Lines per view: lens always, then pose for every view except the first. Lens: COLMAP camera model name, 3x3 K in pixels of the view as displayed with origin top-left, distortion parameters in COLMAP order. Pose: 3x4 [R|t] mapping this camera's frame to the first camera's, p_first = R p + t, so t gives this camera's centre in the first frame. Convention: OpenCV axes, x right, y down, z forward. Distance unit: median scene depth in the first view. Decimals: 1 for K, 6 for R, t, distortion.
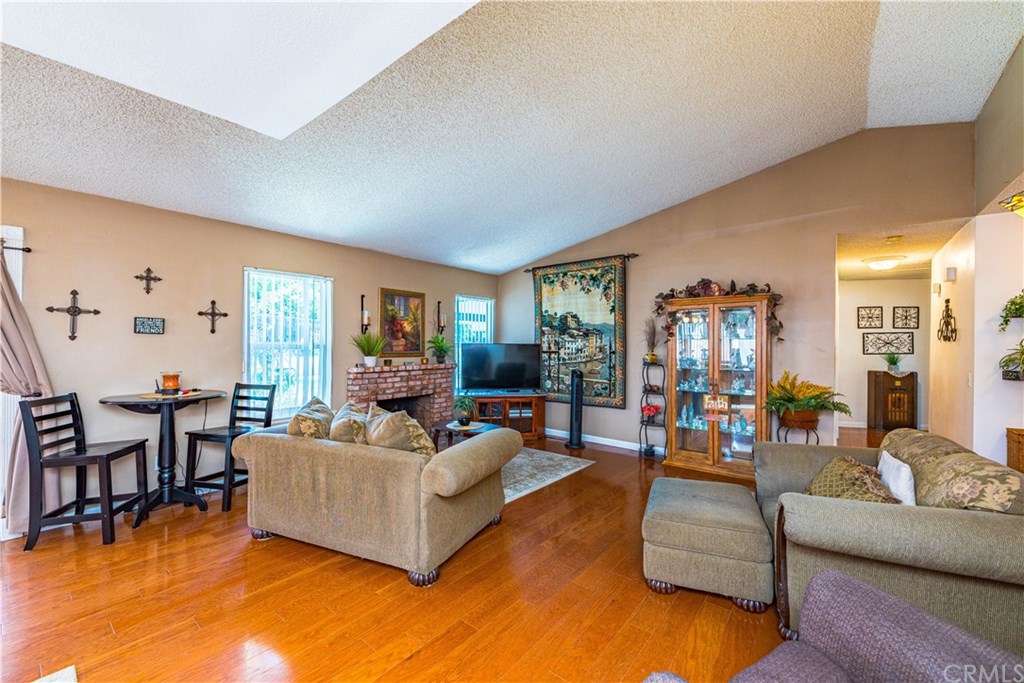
lens RADIAL K [[412.1, 0, 512.2], [0, 412.1, 343.0], [0, 0, 1]] dist [0.003317, -0.000955]
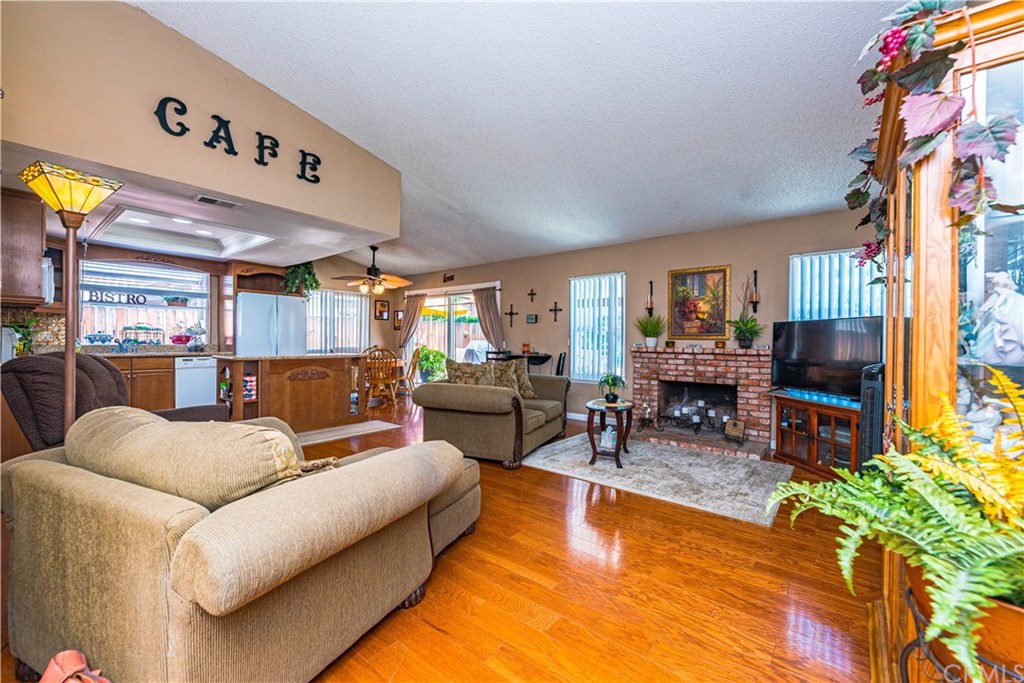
lens RADIAL K [[412.1, 0, 513.2], [0, 412.1, 341.5], [0, 0, 1]] dist [0.003317, -0.000955]
pose [[0.000937, -0.000416, -0.999999, 0.690831], [-0.007662, 0.999971, -0.000423, 0.043675], [0.999970, 0.007663, 0.000933, 0.604401]]
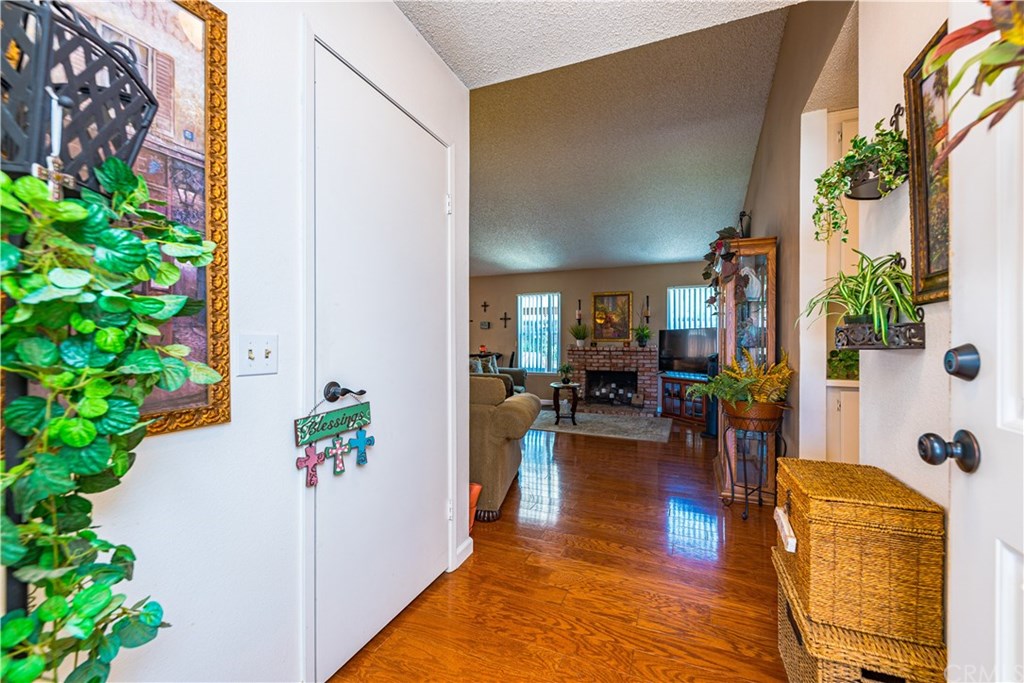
lens RADIAL K [[412.1, 0, 520.0], [0, 412.1, 341.9], [0, 0, 1]] dist [0.003317, -0.000955]
pose [[0.280470, -0.007265, -0.959835, 0.982039], [-0.001745, 0.999966, -0.008079, 0.049164], [0.959861, 0.003941, 0.280448, 0.345567]]
